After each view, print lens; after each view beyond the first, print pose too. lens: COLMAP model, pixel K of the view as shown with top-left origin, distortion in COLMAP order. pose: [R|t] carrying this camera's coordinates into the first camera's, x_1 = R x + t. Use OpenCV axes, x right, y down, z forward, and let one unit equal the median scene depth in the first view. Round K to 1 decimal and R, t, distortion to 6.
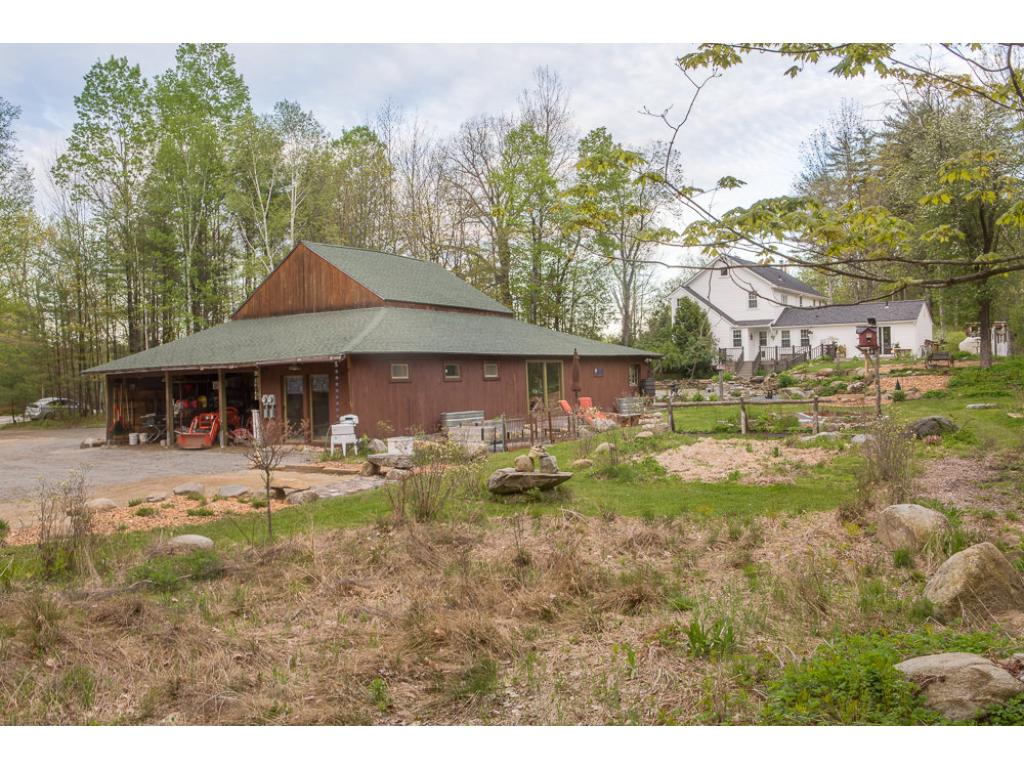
lens RADIAL K [[992.2, 0, 522.4], [0, 992.2, 381.1], [0, 0, 1]] dist [-0.051342, 0.000000]
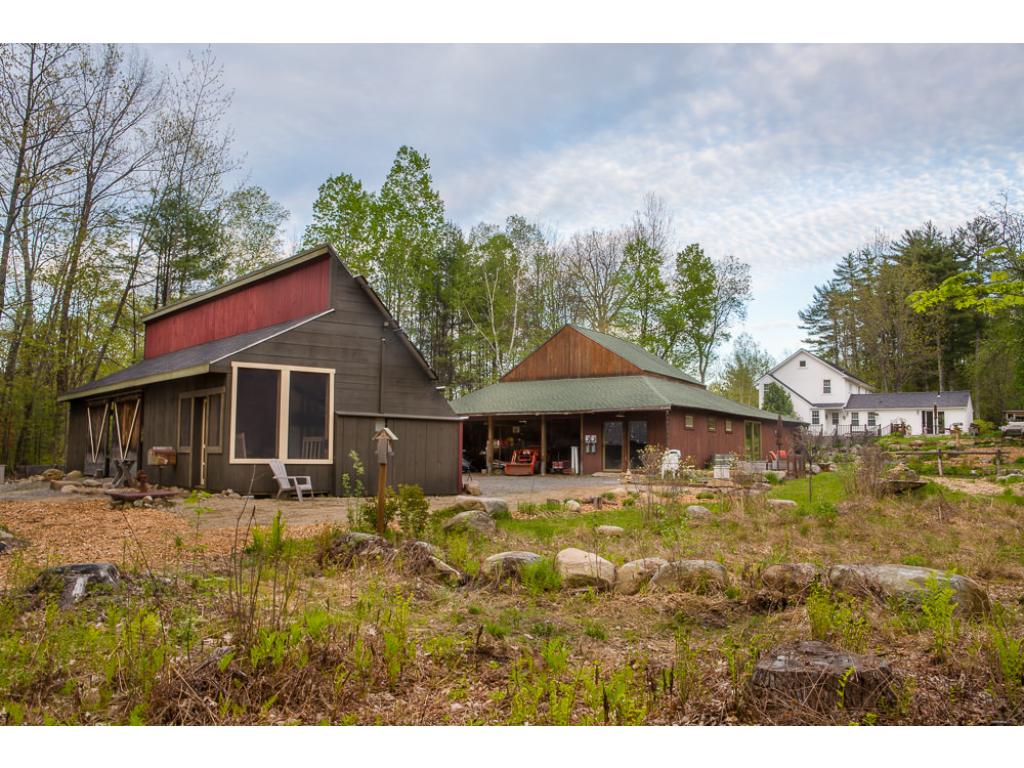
lens RADIAL K [[894.8, 0, 509.5], [0, 894.8, 384.5], [0, 0, 1]] dist [-0.062064, 0.013699]
pose [[0.999271, 0.036883, 0.009864, -0.286440], [-0.035896, 0.995613, -0.086413, 0.040575], [-0.013008, 0.085996, 0.996211, -0.159964]]
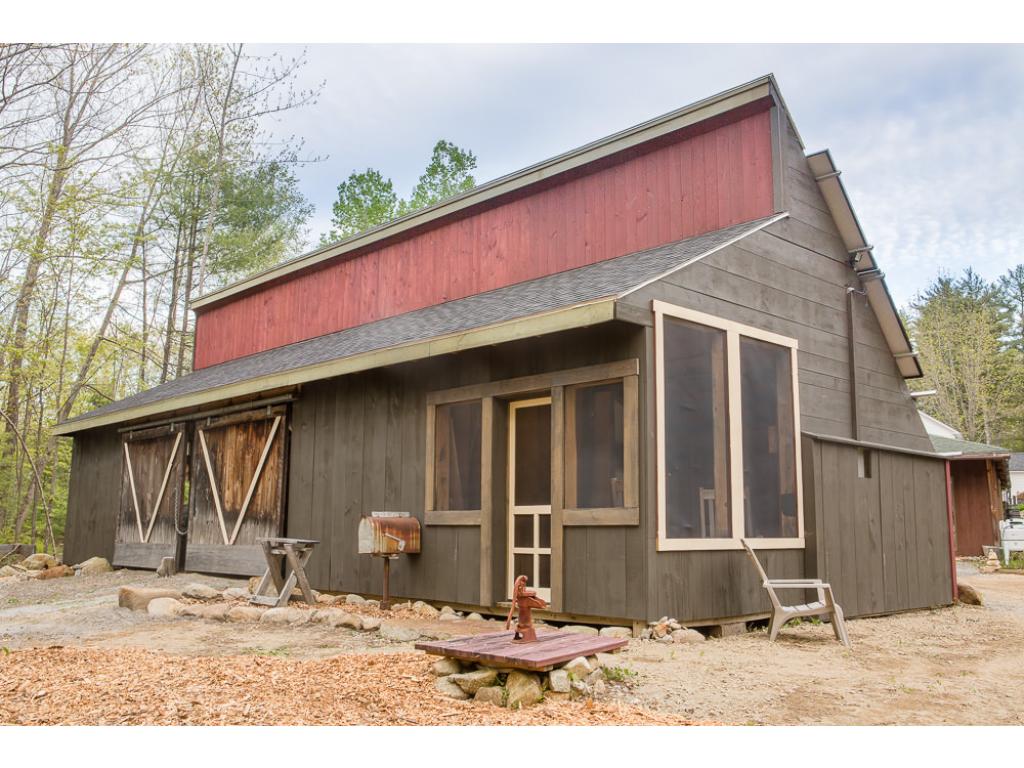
lens RADIAL K [[939.3, 0, 512.6], [0, 939.3, 387.5], [0, 0, 1]] dist [-0.057660, 0.000000]
pose [[0.995018, 0.048549, 0.087080, -0.480330], [-0.034248, 0.986719, -0.158786, 0.045306], [-0.093633, 0.155013, 0.983465, 0.122781]]
